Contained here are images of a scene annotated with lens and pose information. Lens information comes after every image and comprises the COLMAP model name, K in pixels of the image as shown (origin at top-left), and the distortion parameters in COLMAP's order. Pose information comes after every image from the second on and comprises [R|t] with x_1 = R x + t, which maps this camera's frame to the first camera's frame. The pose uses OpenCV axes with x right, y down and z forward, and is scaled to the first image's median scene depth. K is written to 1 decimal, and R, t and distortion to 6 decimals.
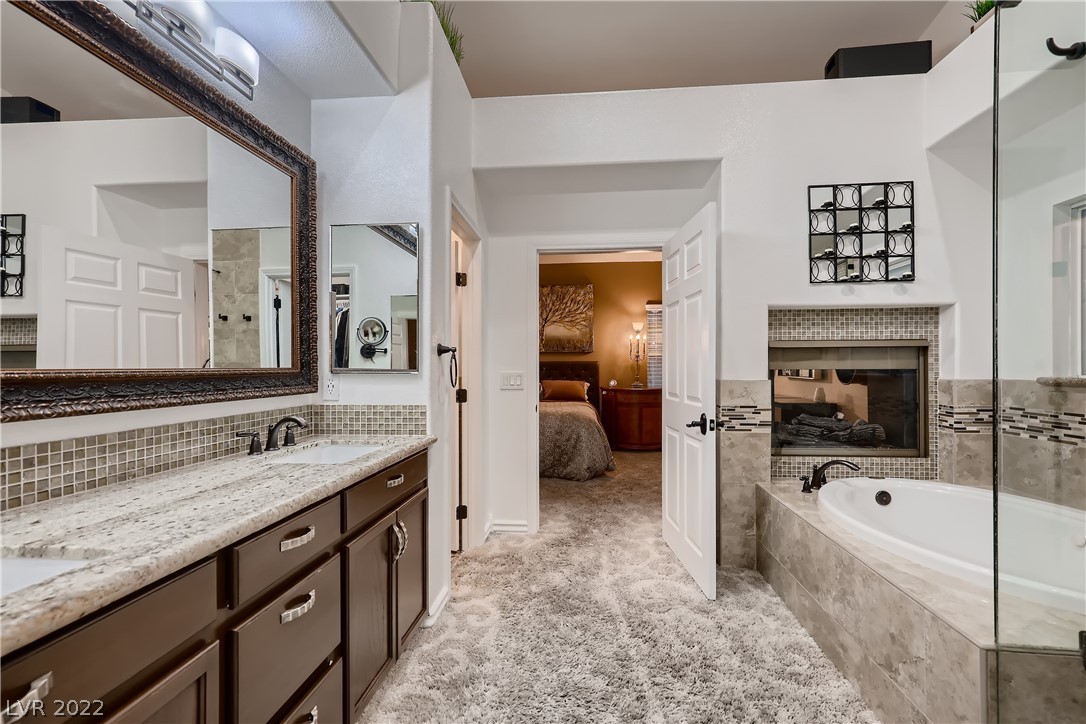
lens RADIAL K [[494.5, 0, 543.9], [0, 494.5, 367.2], [0, 0, 1]] dist [-0.002167, 0.003750]
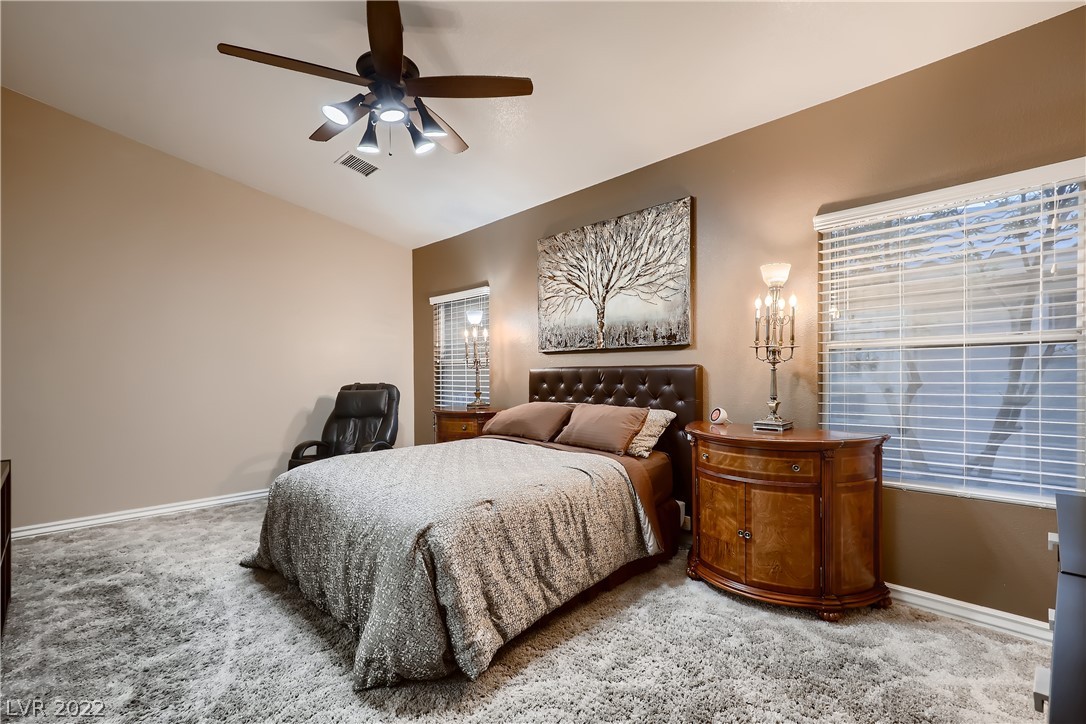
lens RADIAL K [[494.5, 0, 541.4], [0, 494.5, 370.8], [0, 0, 1]] dist [-0.002167, 0.003750]
pose [[0.754150, -0.001340, -0.656700, 0.294248], [-0.006053, 0.999941, -0.008993, -0.001915], [0.656674, 0.010757, 0.754098, 0.565260]]
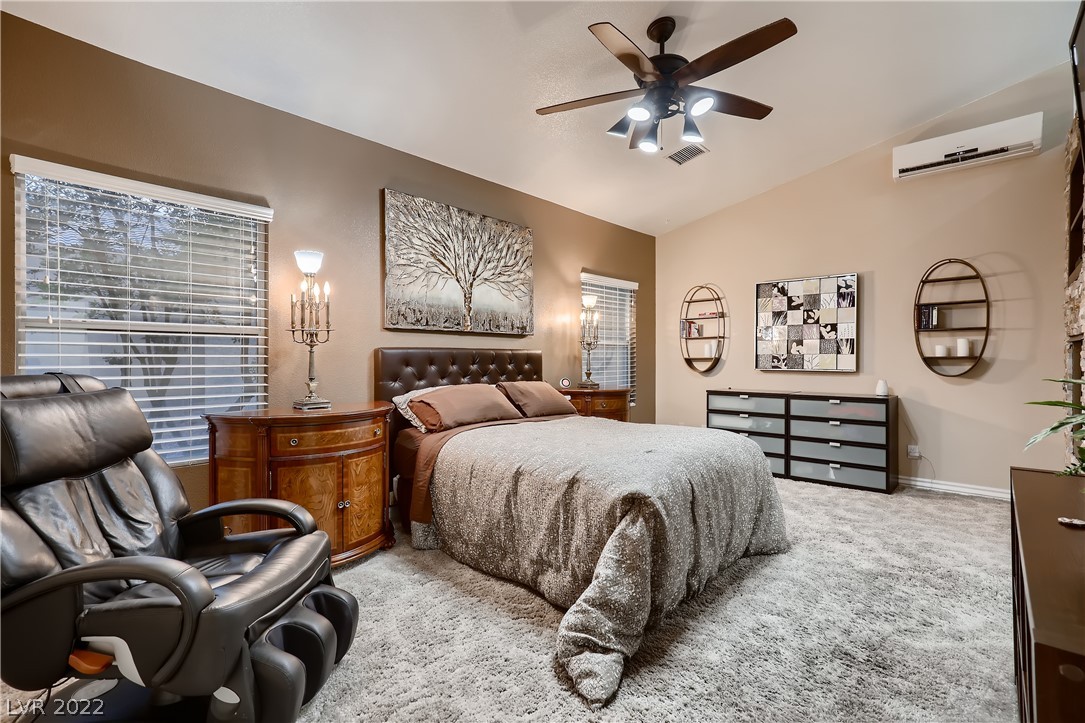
lens RADIAL K [[494.0, 0, 542.4], [0, 494.0, 356.7], [0, 0, 1]] dist [-0.002167, 0.003750]
pose [[0.610082, 0.008183, 0.792296, -0.395063], [-0.000029, 0.999947, -0.010305, 0.003519], [-0.792338, 0.006264, 0.610050, 0.599711]]
